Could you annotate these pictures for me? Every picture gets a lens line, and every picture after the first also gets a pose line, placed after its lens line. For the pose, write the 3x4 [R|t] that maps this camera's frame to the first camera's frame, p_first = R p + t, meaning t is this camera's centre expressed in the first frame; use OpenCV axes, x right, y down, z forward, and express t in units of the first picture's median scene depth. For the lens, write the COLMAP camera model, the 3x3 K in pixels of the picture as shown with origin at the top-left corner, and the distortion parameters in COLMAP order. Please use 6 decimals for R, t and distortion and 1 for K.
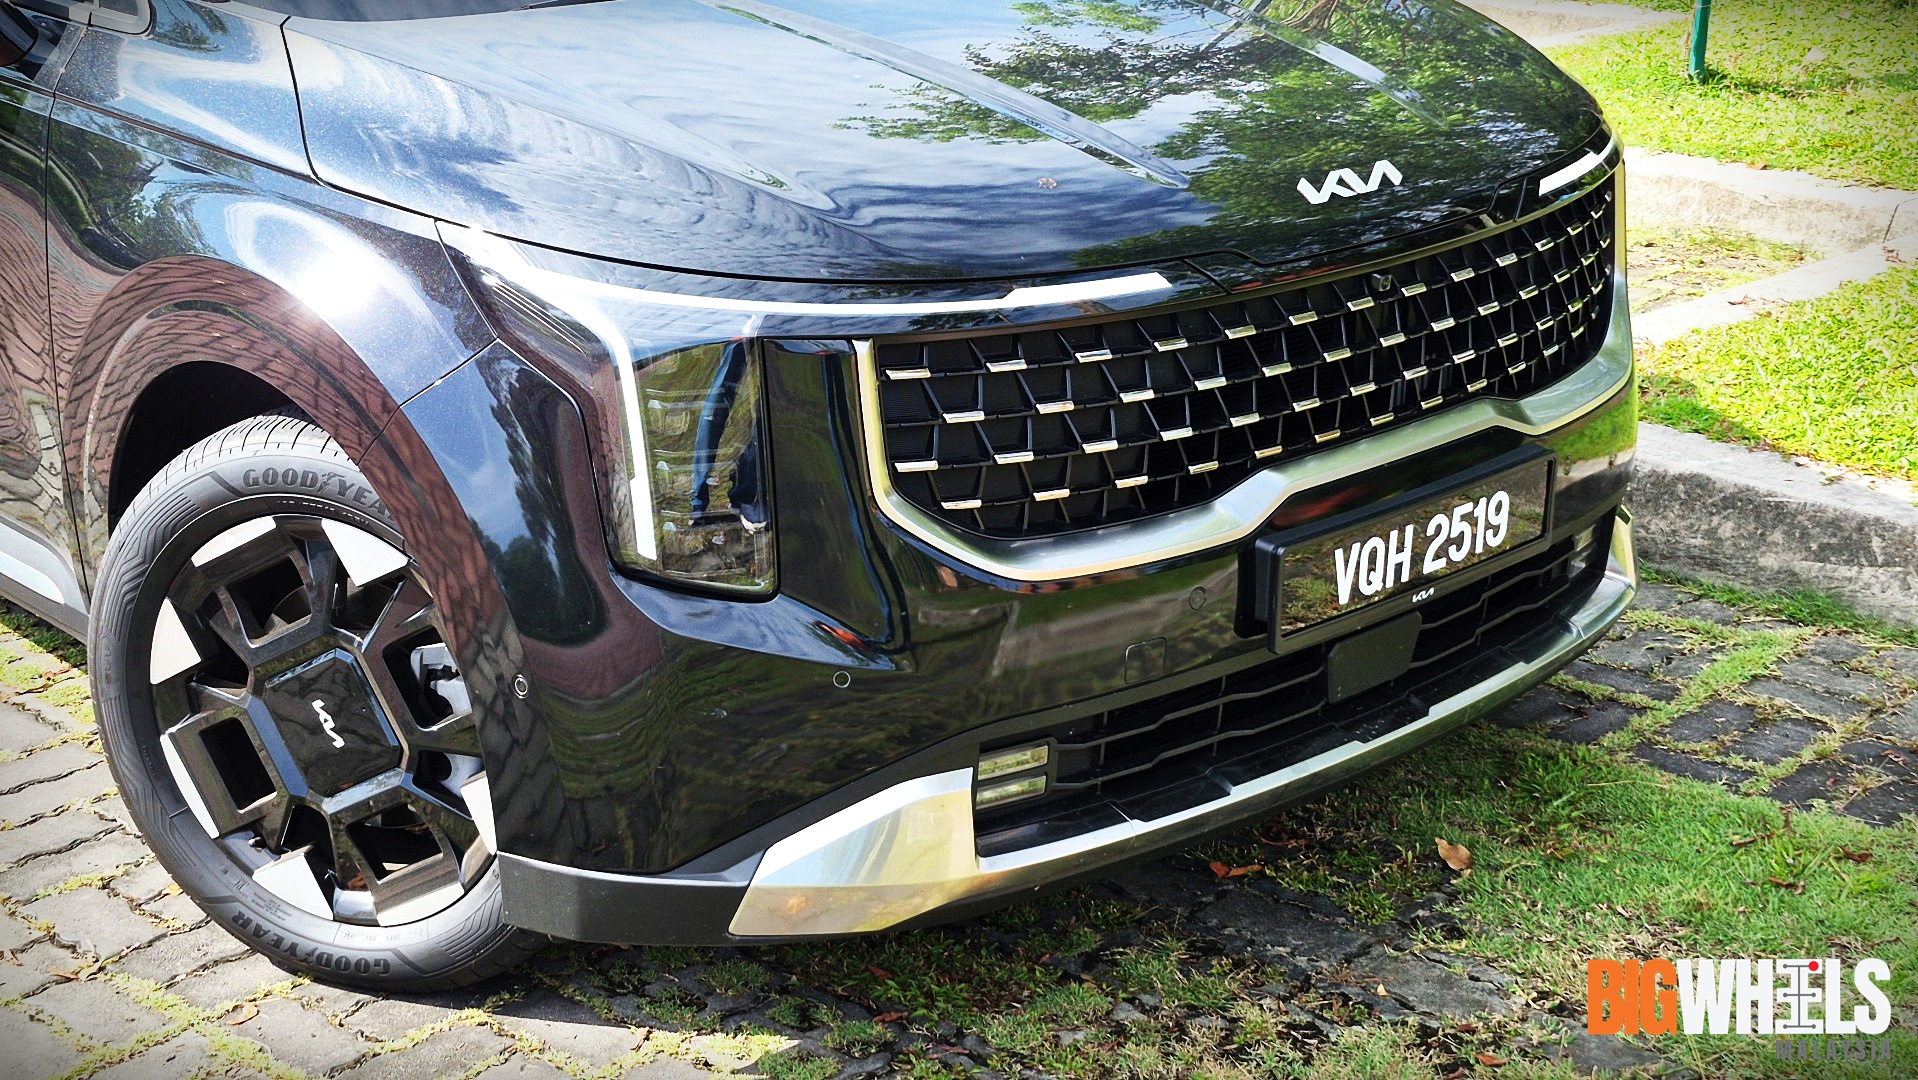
lens RADIAL K [[2587.2, 0, 959.0], [0, 2587.2, 540.0], [0, 0, 1]] dist [0.229716, -0.924401]
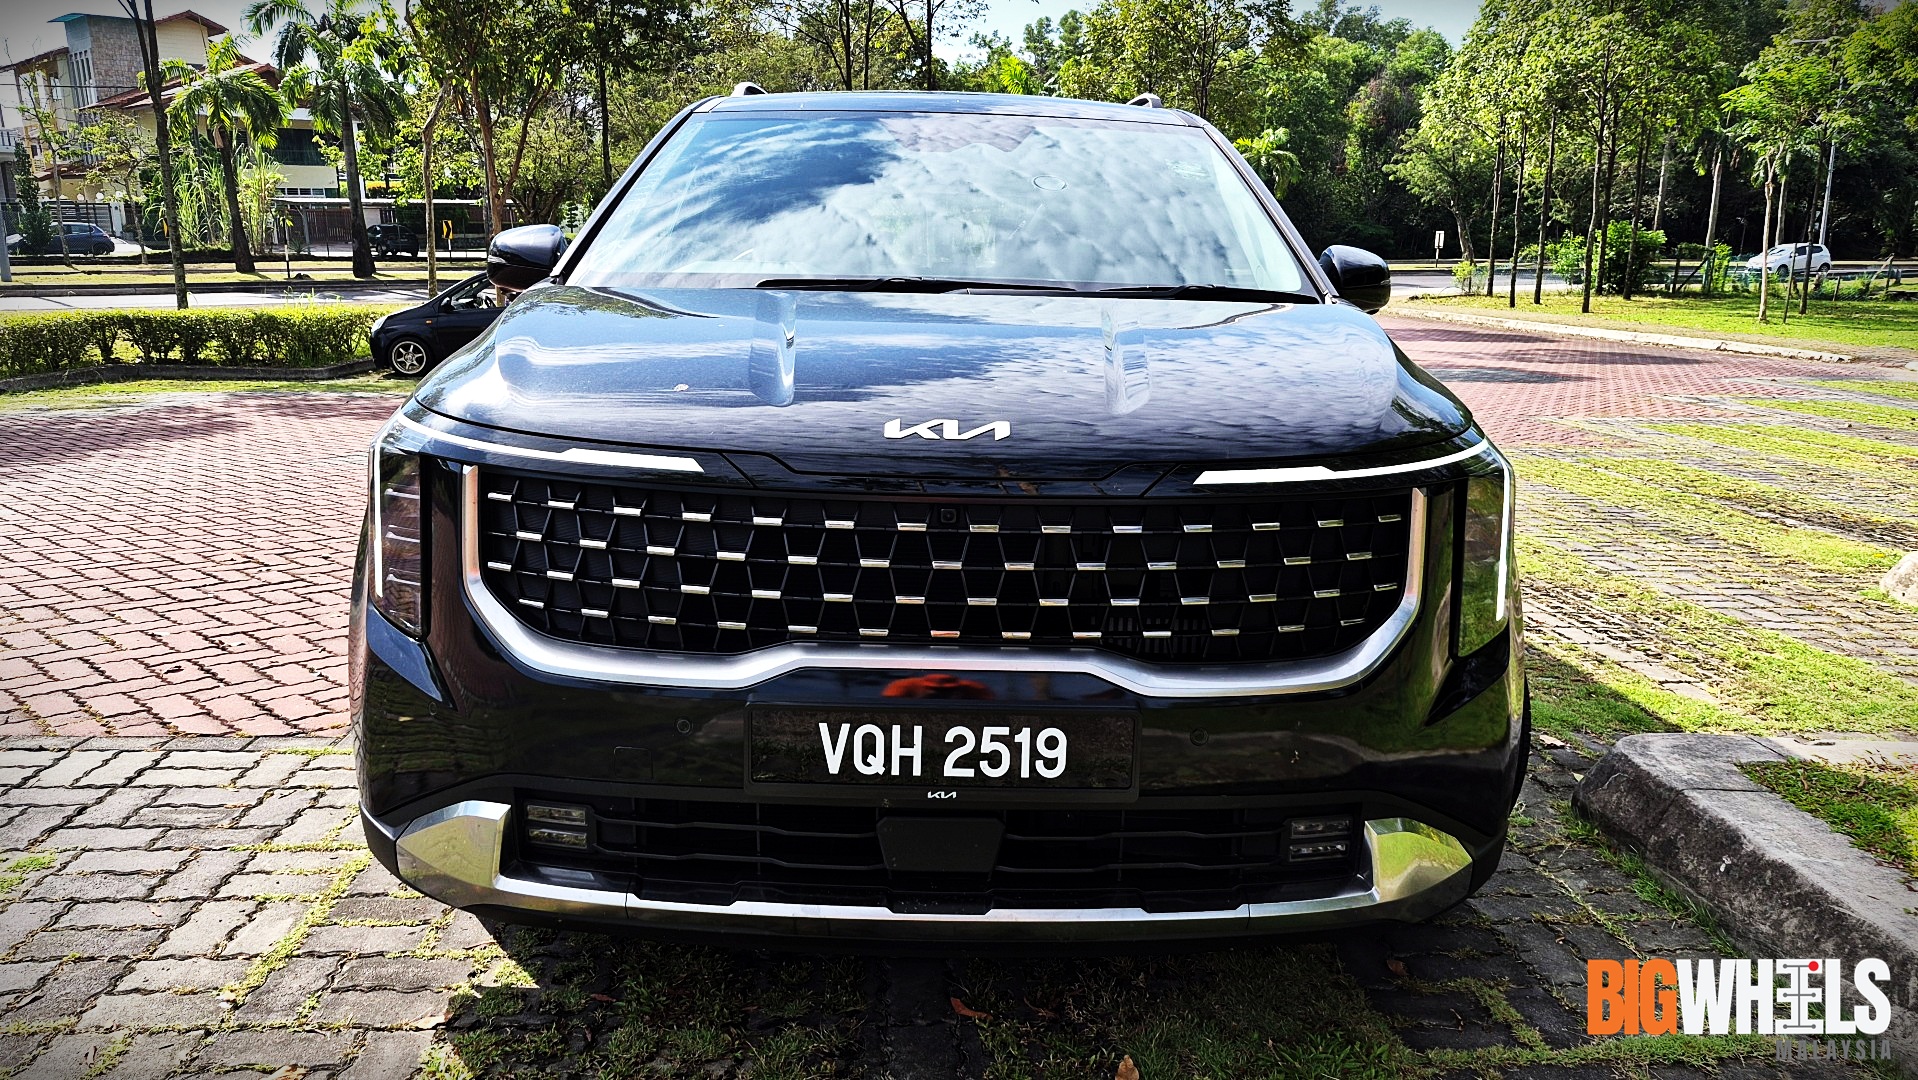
lens RADIAL K [[1312.7, 0, 959.0], [0, 1312.7, 540.0], [0, 0, 1]] dist [0.099034, -0.101771]
pose [[0.735940, 0.152932, -0.659548, 0.542906], [-0.250007, 0.966691, -0.054814, -0.056021], [0.629196, 0.205231, 0.749661, 0.553997]]
